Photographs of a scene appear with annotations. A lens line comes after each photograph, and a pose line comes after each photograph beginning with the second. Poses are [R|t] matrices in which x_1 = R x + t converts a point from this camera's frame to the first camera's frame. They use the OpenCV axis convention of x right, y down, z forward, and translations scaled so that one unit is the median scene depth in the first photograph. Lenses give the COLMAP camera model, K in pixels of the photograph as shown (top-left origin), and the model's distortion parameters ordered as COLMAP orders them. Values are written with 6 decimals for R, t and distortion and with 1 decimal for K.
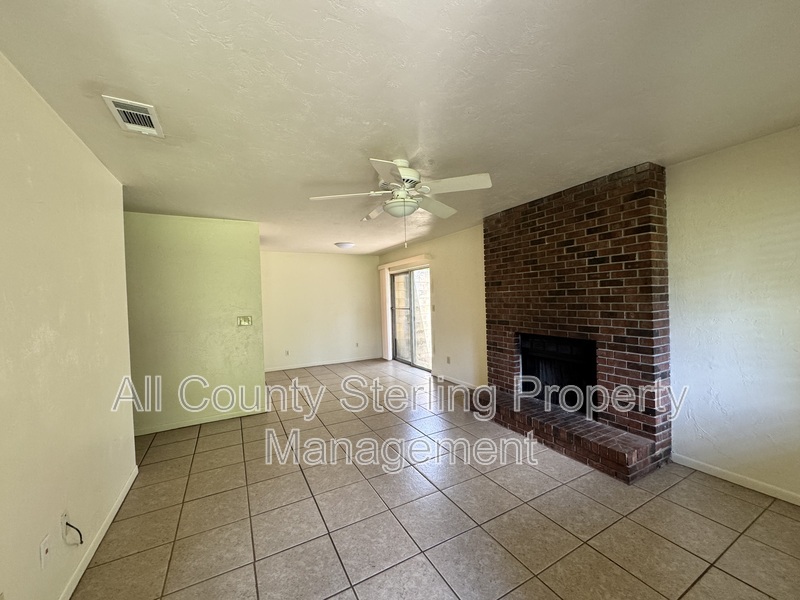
lens RADIAL K [[319.6, 0, 400.0], [0, 319.6, 300.0], [0, 0, 1]] dist [0.000317, 0.000059]
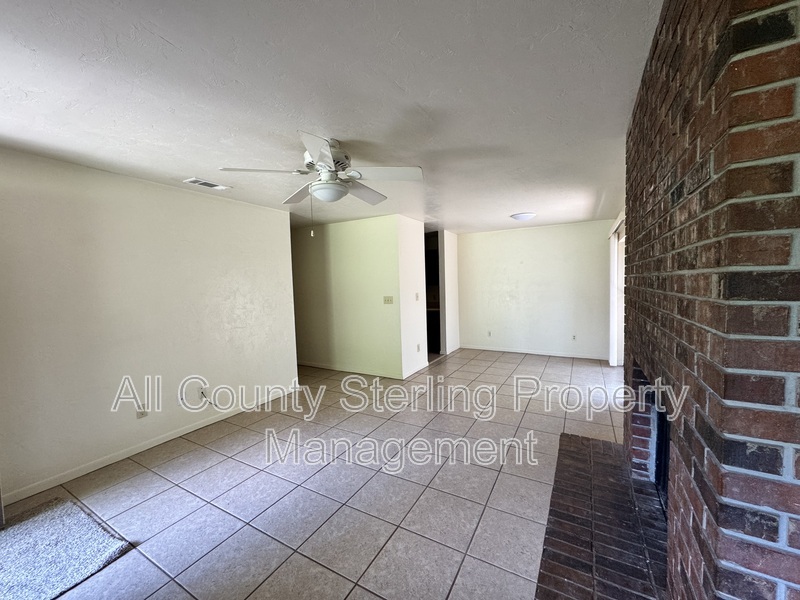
lens RADIAL K [[319.6, 0, 400.0], [0, 319.6, 300.0], [0, 0, 1]] dist [0.000317, 0.000059]
pose [[0.529831, 0.063961, -0.845688, 1.063701], [0.004070, 0.996949, 0.077951, -0.052157], [0.848094, -0.044743, 0.527954, 0.778841]]
